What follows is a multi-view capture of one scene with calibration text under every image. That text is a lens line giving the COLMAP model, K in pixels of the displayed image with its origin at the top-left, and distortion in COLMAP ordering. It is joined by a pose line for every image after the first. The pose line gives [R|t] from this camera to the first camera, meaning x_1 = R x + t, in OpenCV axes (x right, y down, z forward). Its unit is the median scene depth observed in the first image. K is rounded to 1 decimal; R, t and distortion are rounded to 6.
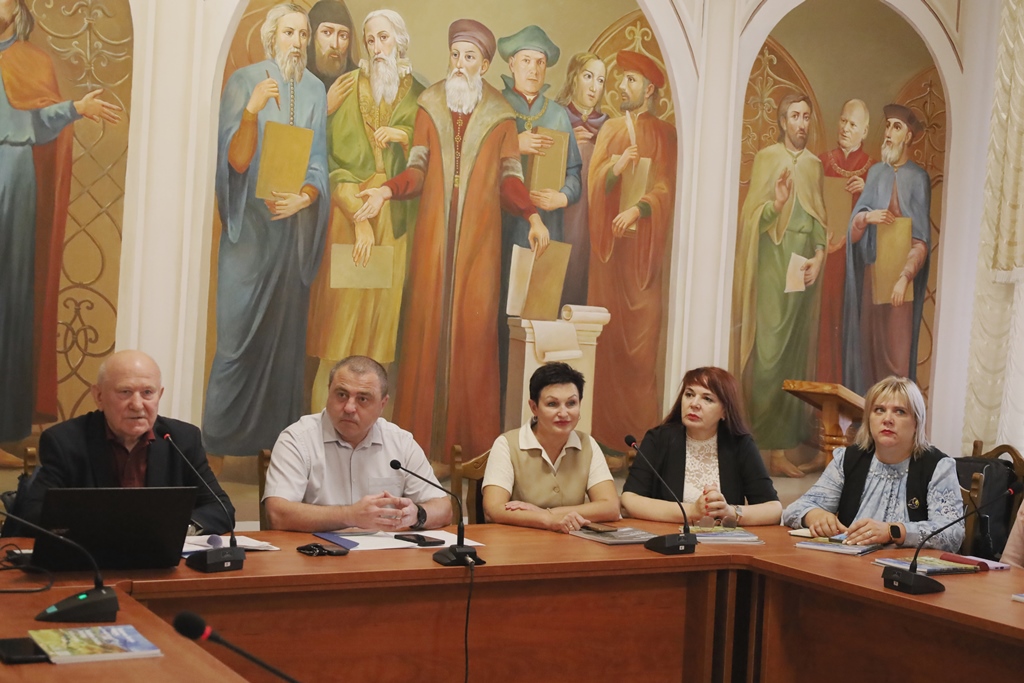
lens RADIAL K [[1615.2, 0, 507.6], [0, 1615.2, 341.7], [0, 0, 1]] dist [-0.047014, 0.000000]
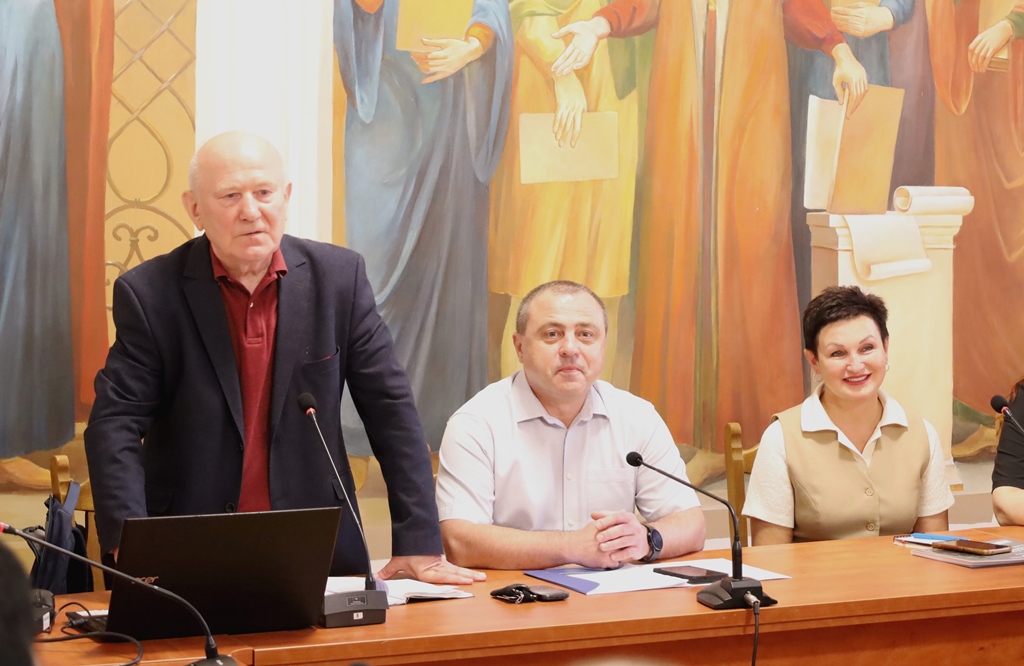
lens RADIAL K [[2233.2, 0, 513.7], [0, 2233.2, 332.9], [0, 0, 1]] dist [-0.127888, 0.000000]
pose [[0.992156, -0.052160, -0.113601, -0.016297], [0.054095, 0.998437, 0.014021, 0.012584], [0.112692, -0.020057, 0.993428, 0.129122]]
